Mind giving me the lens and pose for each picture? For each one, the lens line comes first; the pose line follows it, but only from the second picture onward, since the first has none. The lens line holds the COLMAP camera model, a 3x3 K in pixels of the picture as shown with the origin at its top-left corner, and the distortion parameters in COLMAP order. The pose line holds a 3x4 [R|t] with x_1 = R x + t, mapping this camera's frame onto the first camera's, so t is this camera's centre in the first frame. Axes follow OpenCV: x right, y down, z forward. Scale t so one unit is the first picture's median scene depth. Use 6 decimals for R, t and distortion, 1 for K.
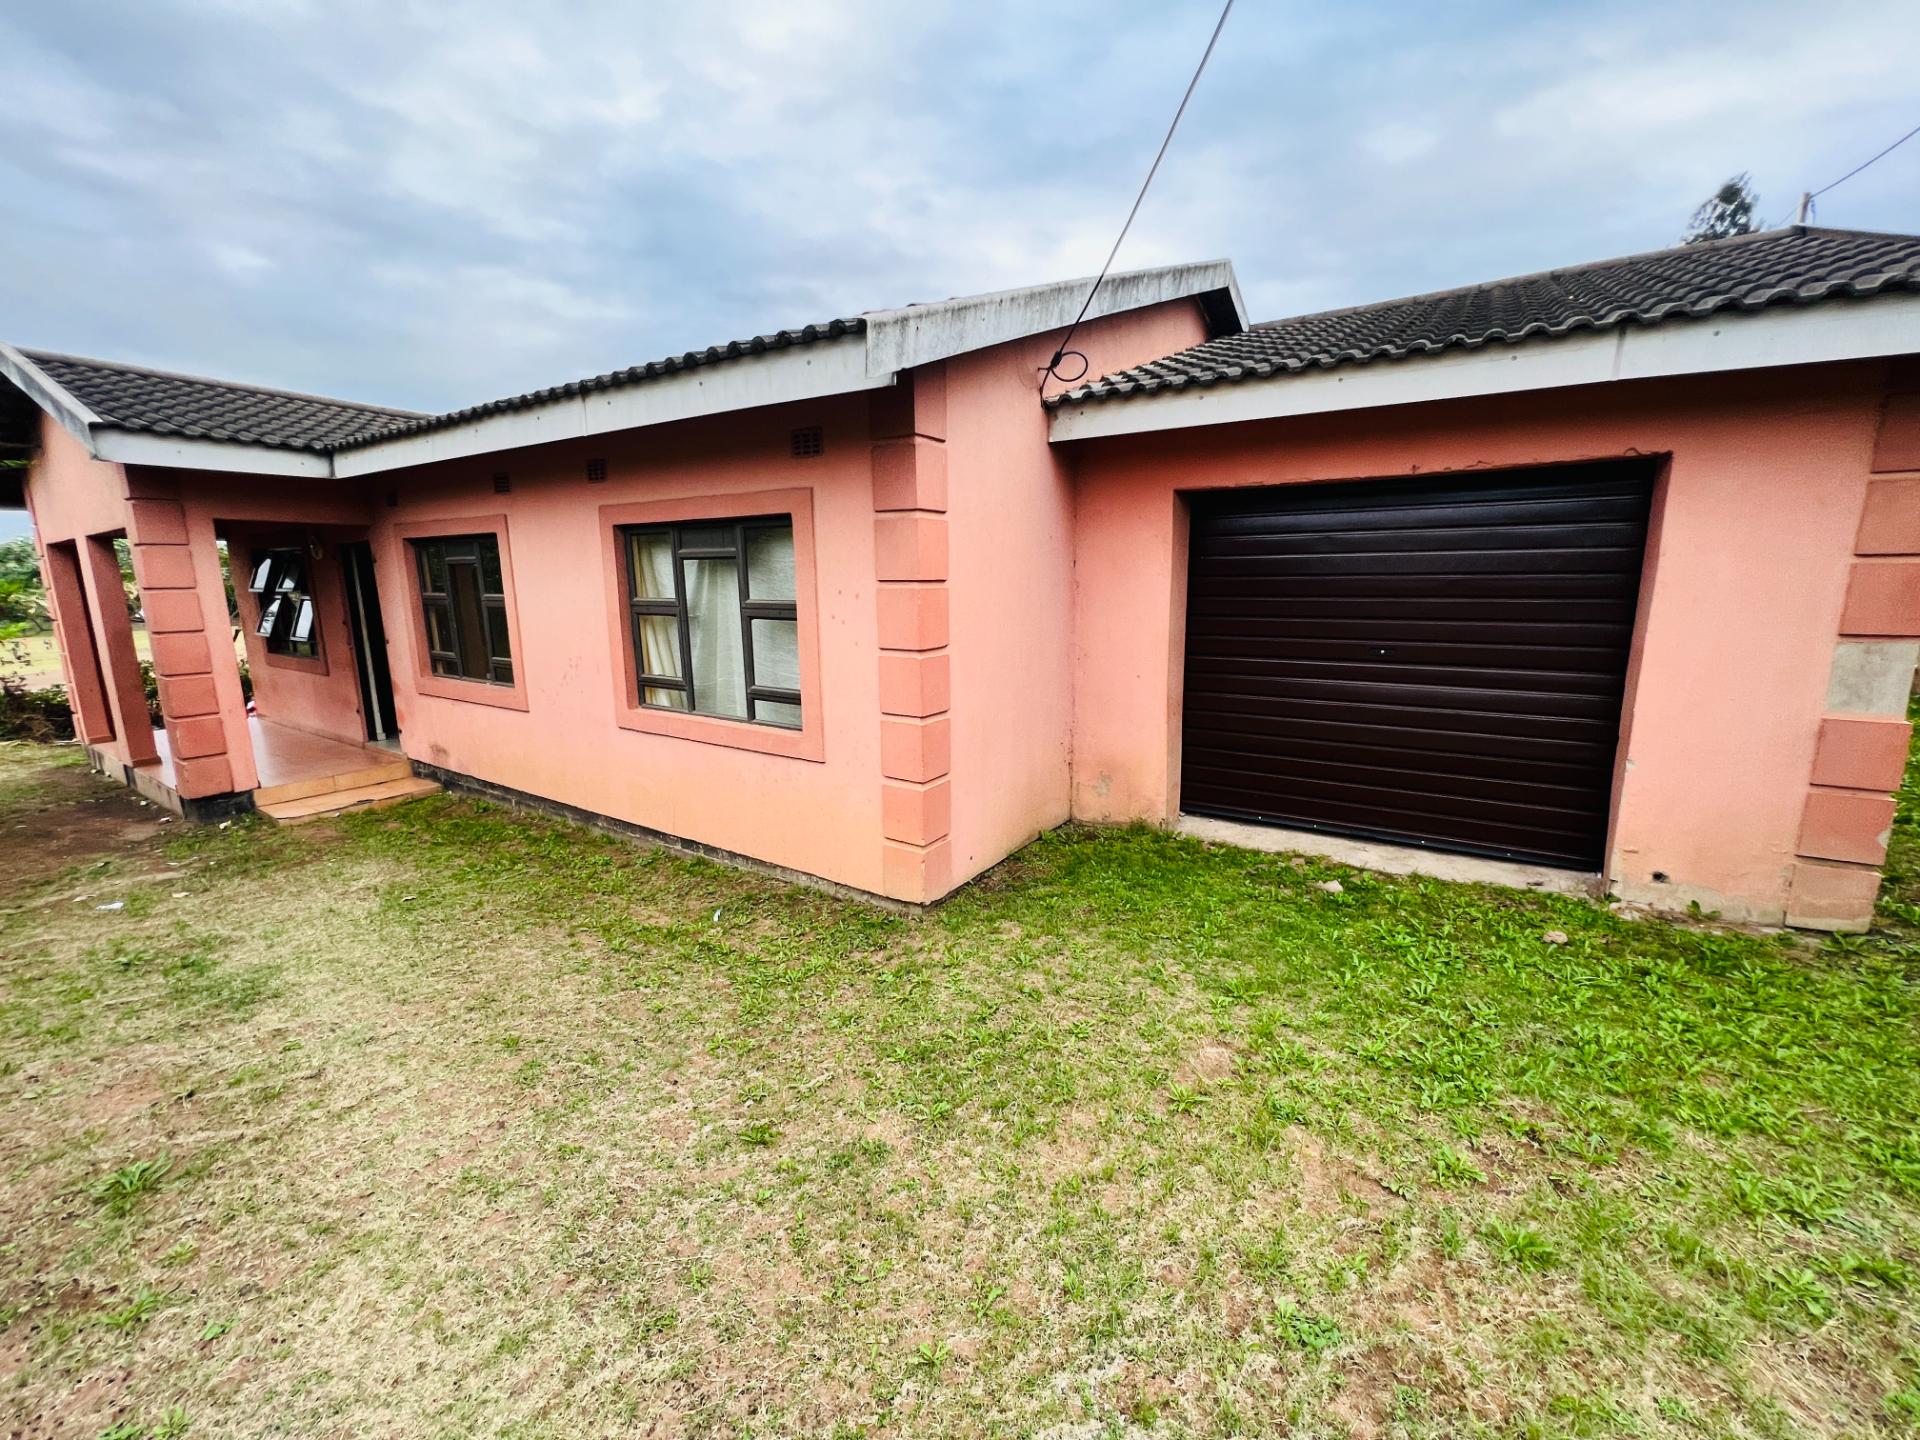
lens RADIAL K [[763.7, 0, 957.0], [0, 763.7, 718.4], [0, 0, 1]] dist [-0.002240, 0.000583]
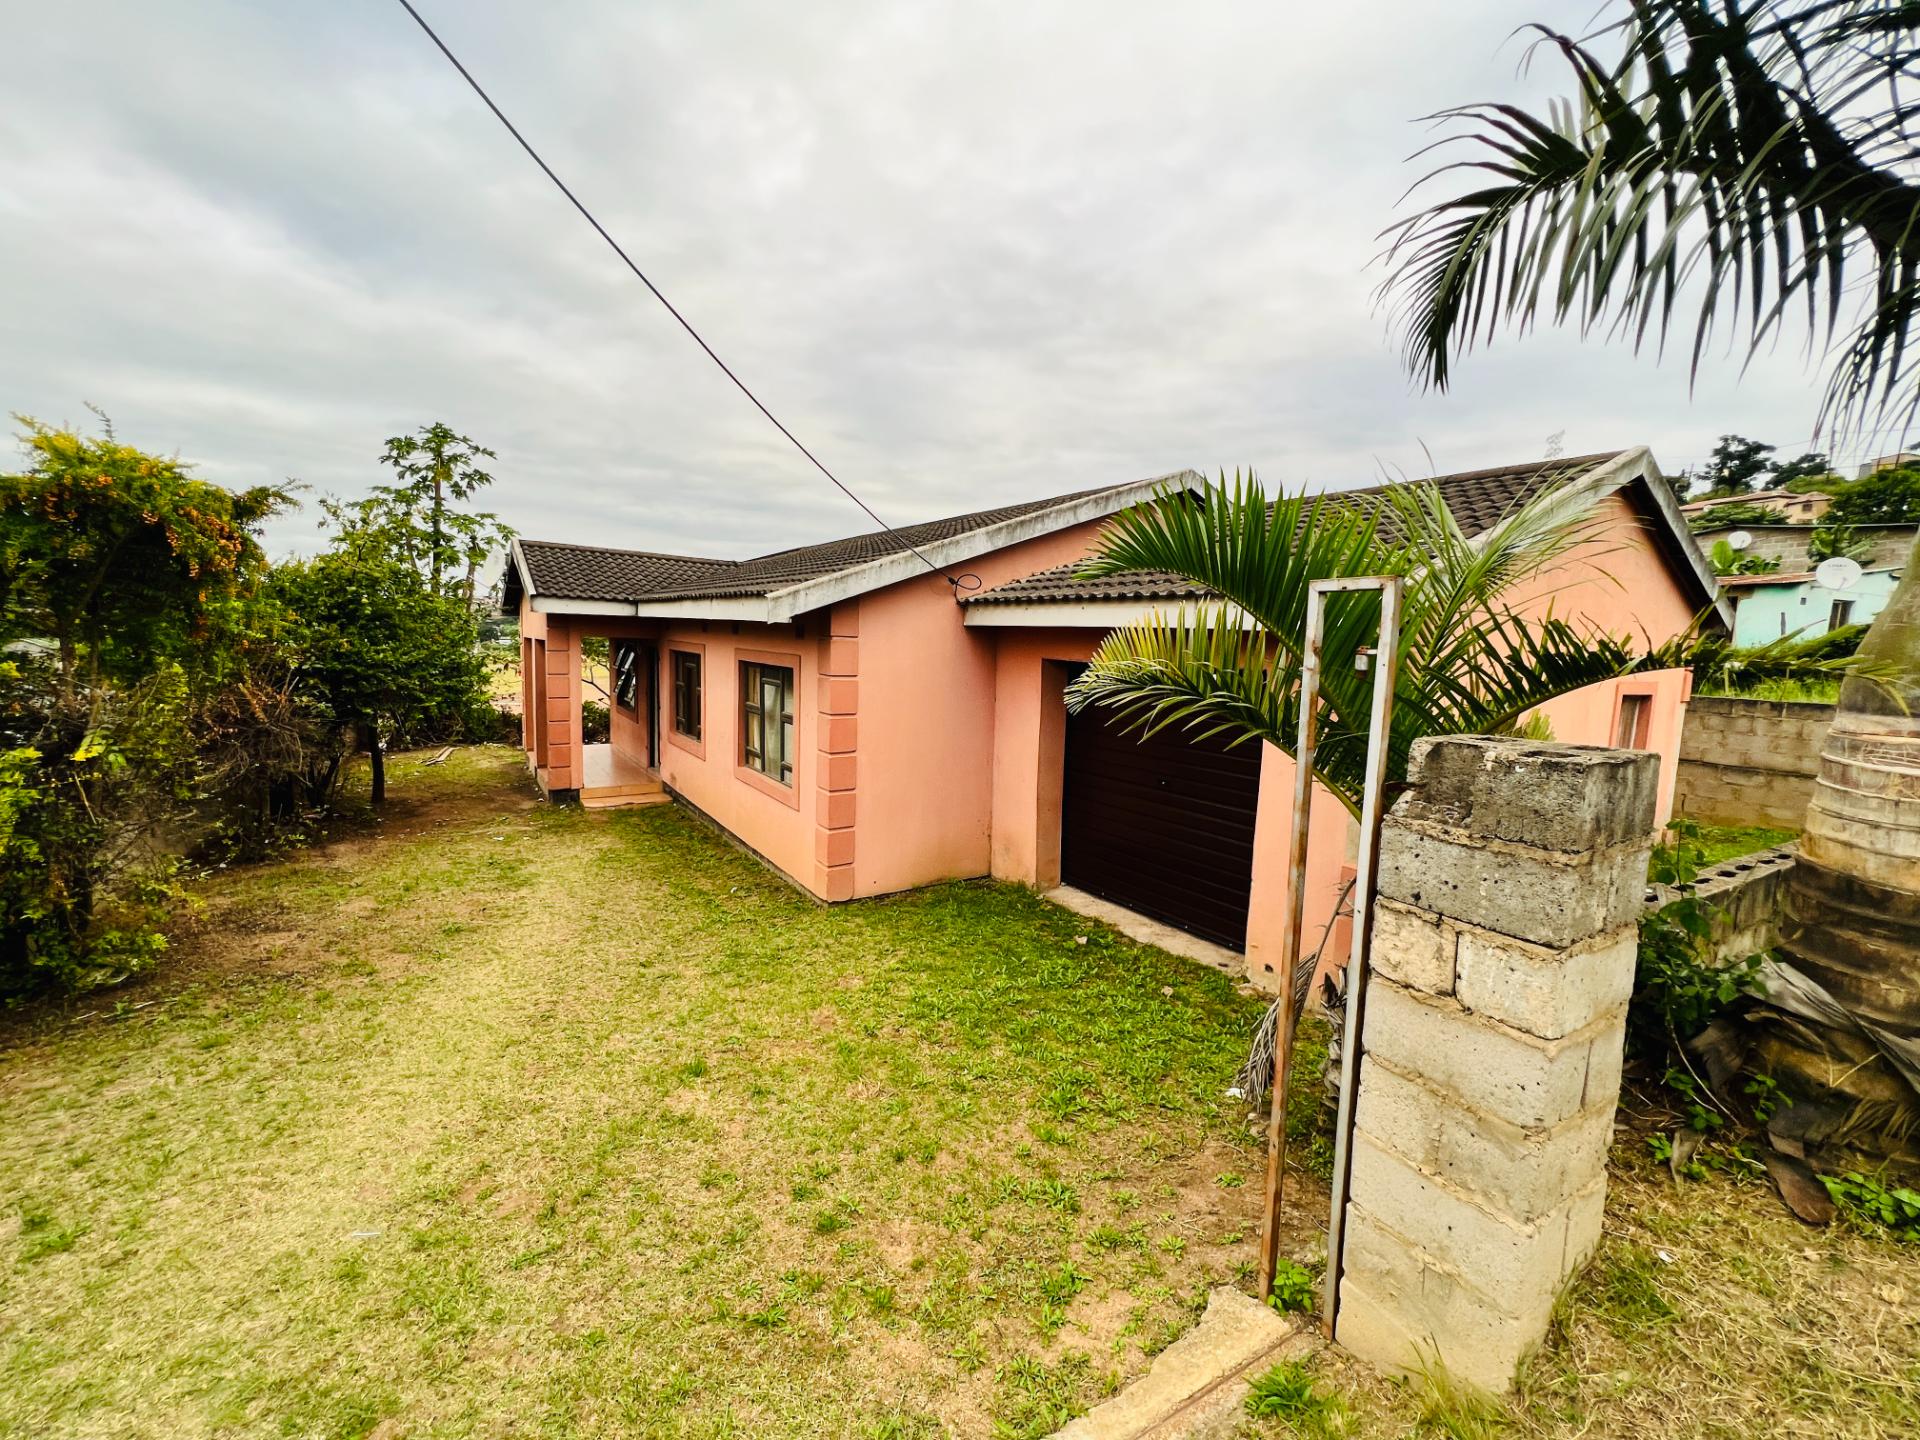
lens RADIAL K [[763.7, 0, 957.6], [0, 763.7, 716.6], [0, 0, 1]] dist [-0.002240, 0.000583]
pose [[0.923364, 0.079439, -0.375617, 0.759748], [-0.111472, 0.991685, -0.064298, -0.079238], [0.367386, 0.101242, 0.924542, -0.459177]]
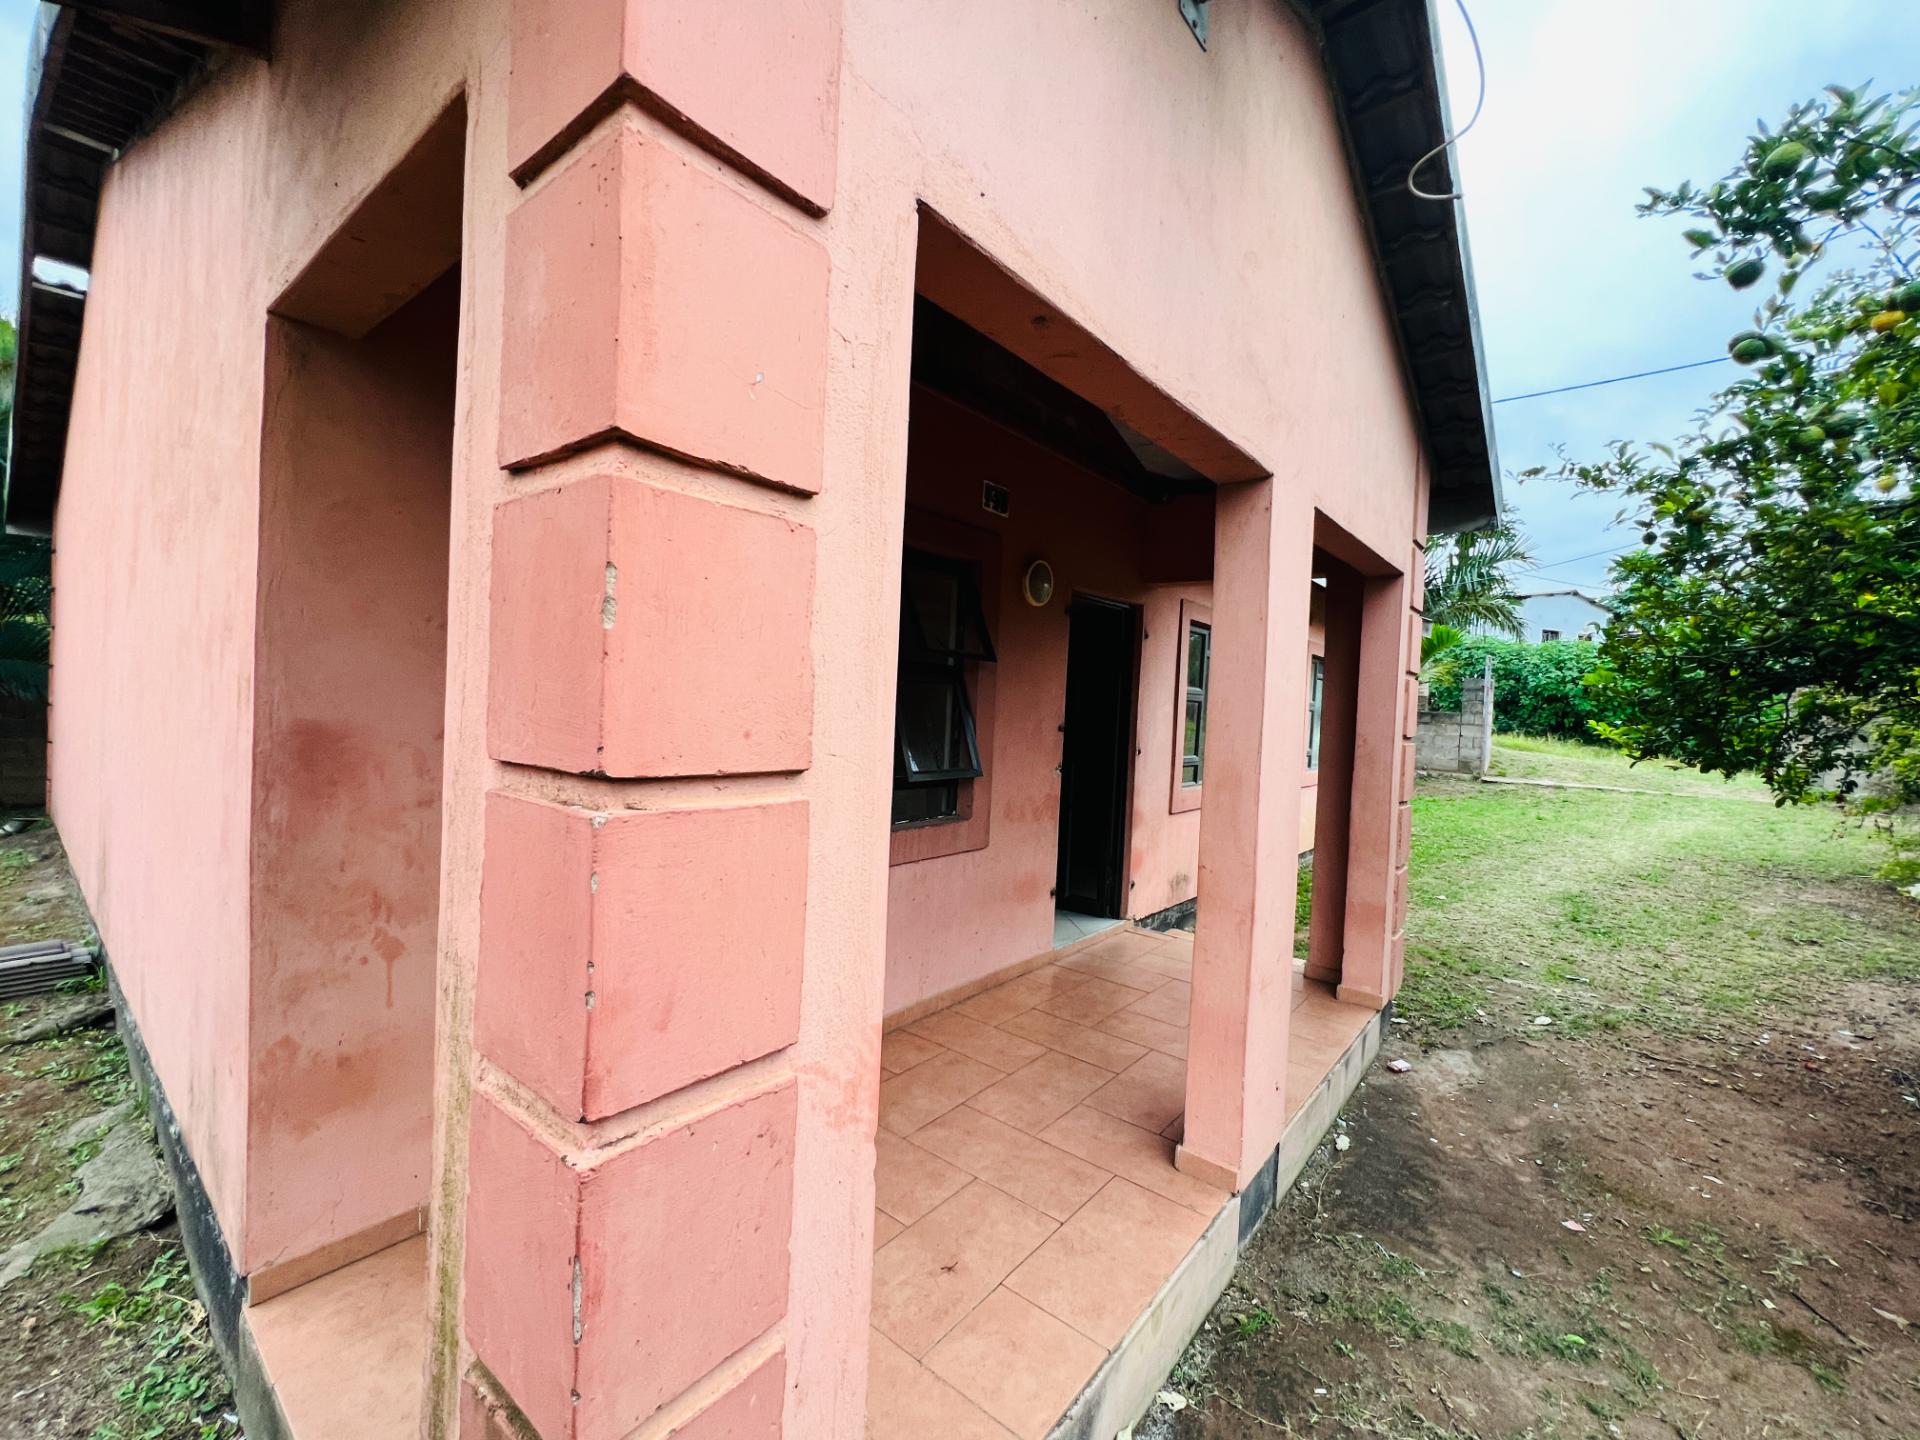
lens RADIAL K [[785.7, 0, 962.4], [0, 785.7, 708.9], [0, 0, 1]] dist [-0.002092, 0.000527]
pose [[0.096442, -0.012719, 0.995257, -2.415965], [0.116321, 0.993211, 0.001421, -0.262080], [-0.988518, 0.115632, 0.097267, 1.794553]]
